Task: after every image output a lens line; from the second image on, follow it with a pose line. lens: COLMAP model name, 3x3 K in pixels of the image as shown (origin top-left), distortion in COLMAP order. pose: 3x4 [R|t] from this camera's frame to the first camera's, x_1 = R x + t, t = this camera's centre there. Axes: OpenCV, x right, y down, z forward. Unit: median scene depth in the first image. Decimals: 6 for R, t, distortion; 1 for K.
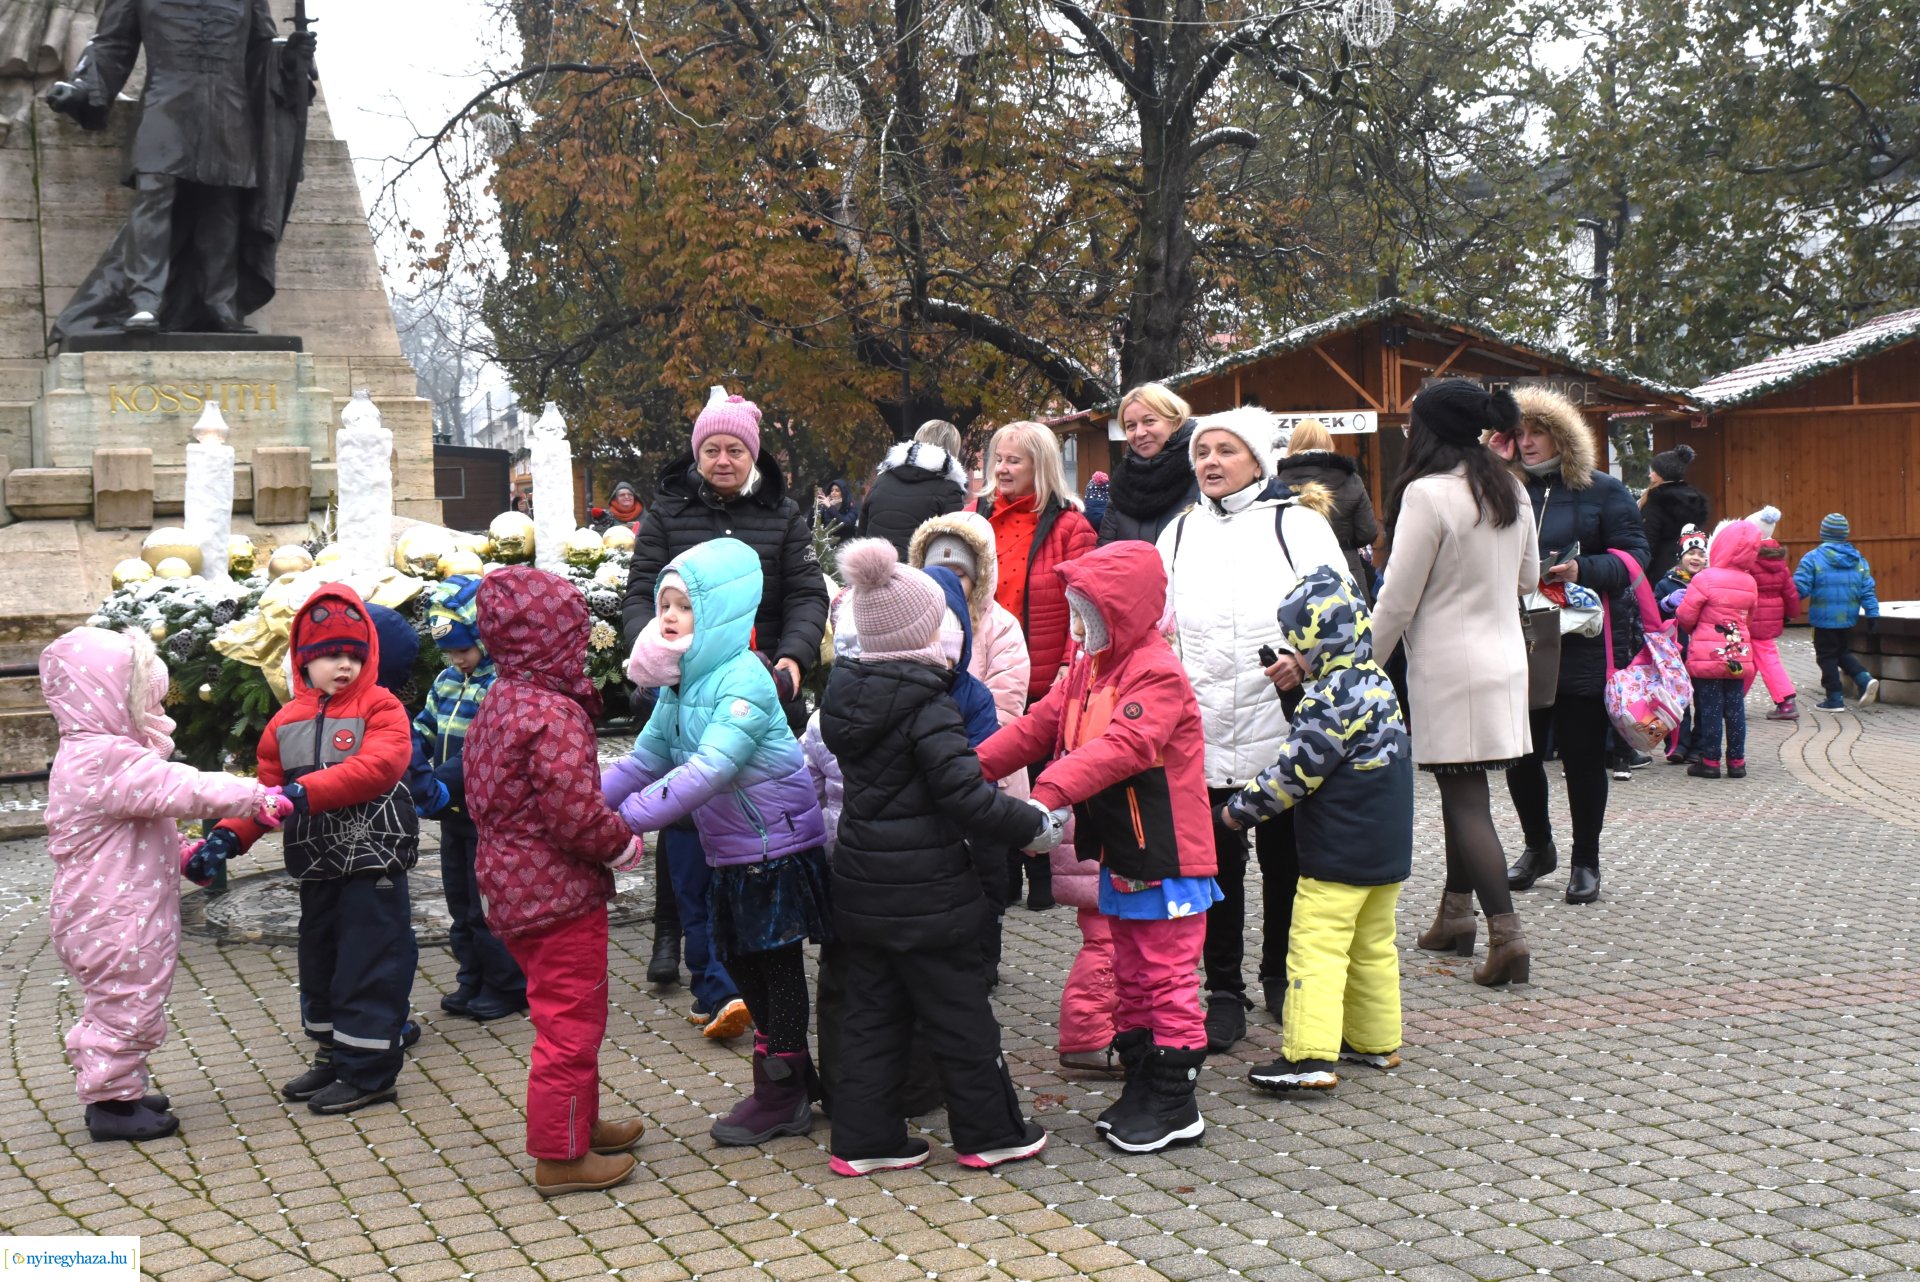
lens RADIAL K [[2347.3, 0, 956.4], [0, 2347.3, 562.3], [0, 0, 1]] dist [0.012045, 0.109396]
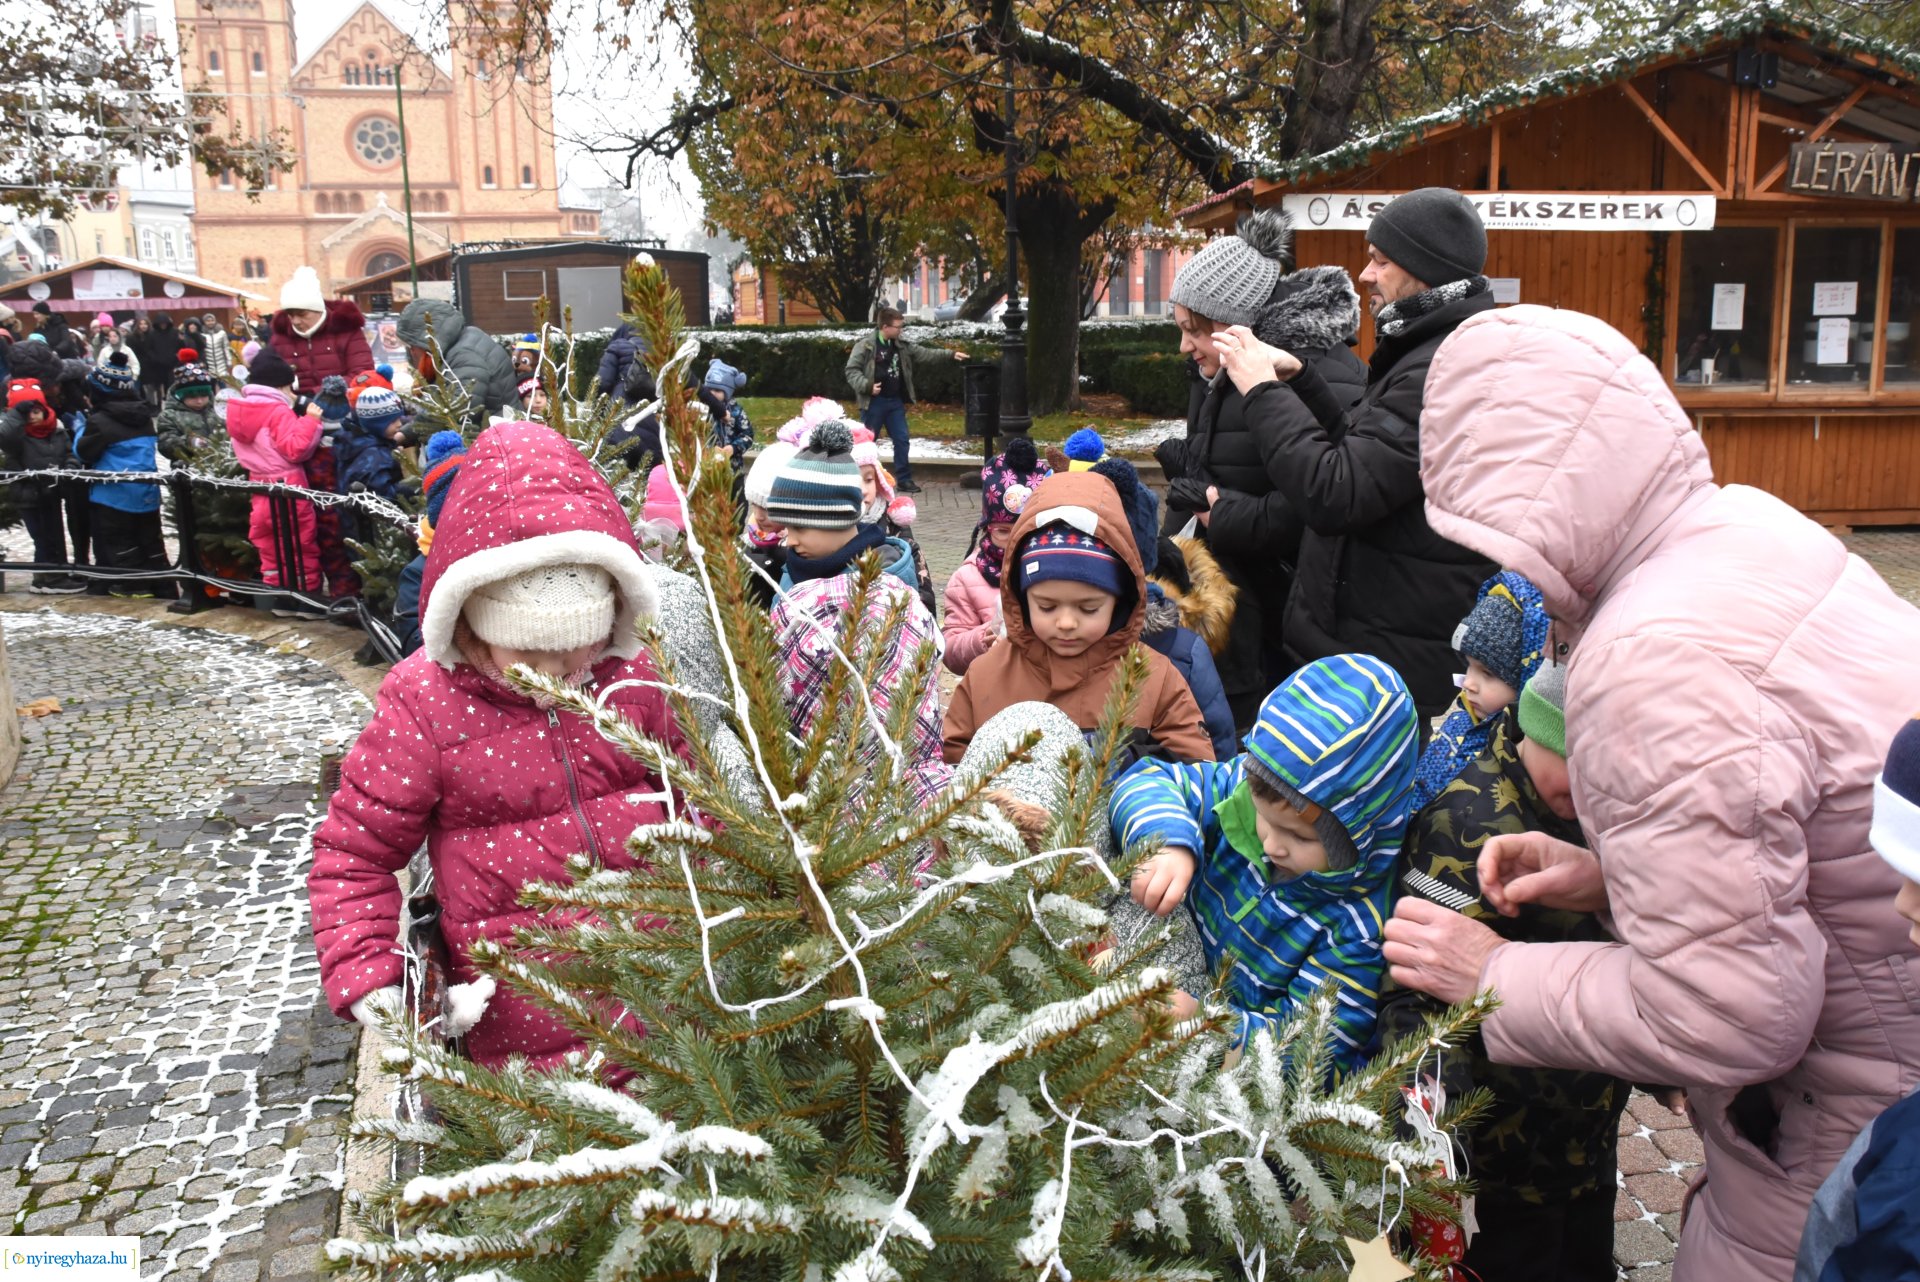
lens RADIAL K [[1479.1, 0, 1041.0], [0, 1479.1, 567.5], [0, 0, 1]] dist [-0.124440, 0.093811]
pose [[0.998009, 0.028640, -0.056188, 0.026168], [-0.019591, 0.987651, 0.155440, -0.023189], [0.059946, -0.154030, 0.986246, 0.608513]]
